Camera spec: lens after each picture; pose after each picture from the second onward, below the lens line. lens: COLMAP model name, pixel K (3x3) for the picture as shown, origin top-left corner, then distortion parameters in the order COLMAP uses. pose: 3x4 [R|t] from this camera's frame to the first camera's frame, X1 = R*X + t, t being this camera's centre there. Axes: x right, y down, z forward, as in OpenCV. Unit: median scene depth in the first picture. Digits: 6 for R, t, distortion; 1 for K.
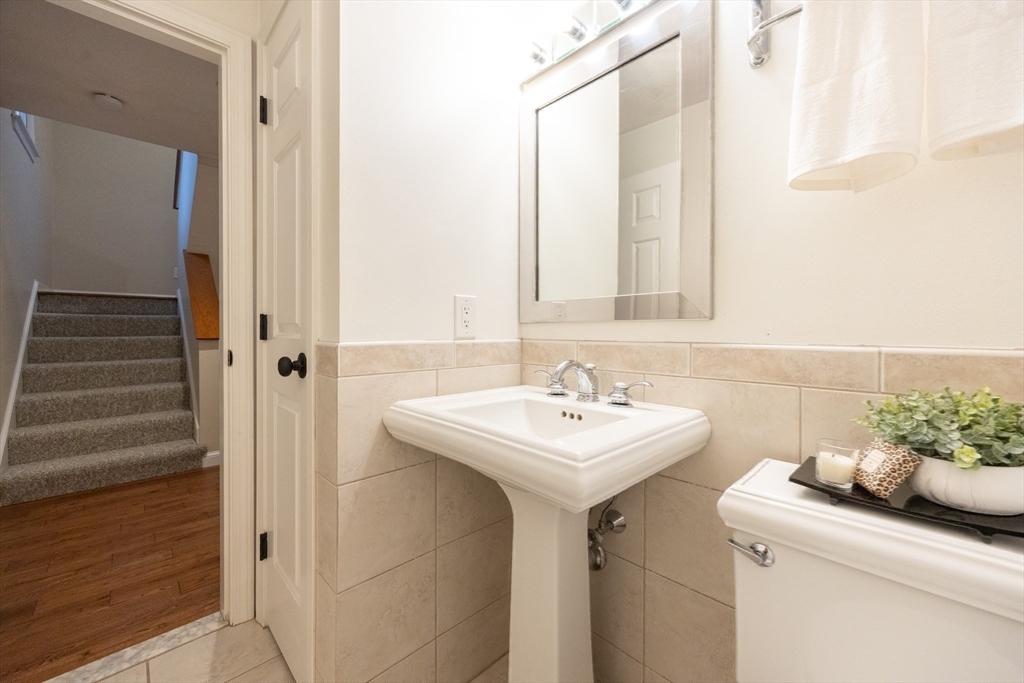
lens RADIAL K [[390.0, 0, 516.4], [0, 390.0, 337.9], [0, 0, 1]] dist [-0.000550, -0.000012]
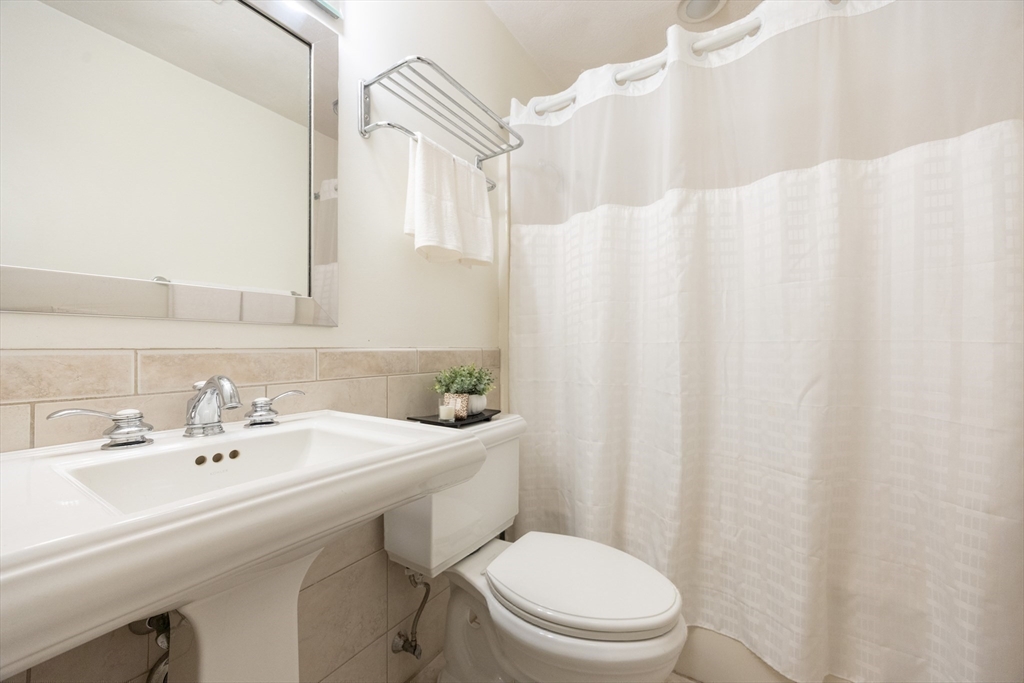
lens RADIAL K [[399.7, 0, 512.0], [0, 399.7, 341.5], [0, 0, 1]] dist [-0.001841, -0.000259]
pose [[-0.176779, -0.006072, 0.984232, -0.720937], [-0.001510, 0.999981, 0.005898, -0.012701], [-0.984249, -0.000444, -0.176785, 0.678838]]
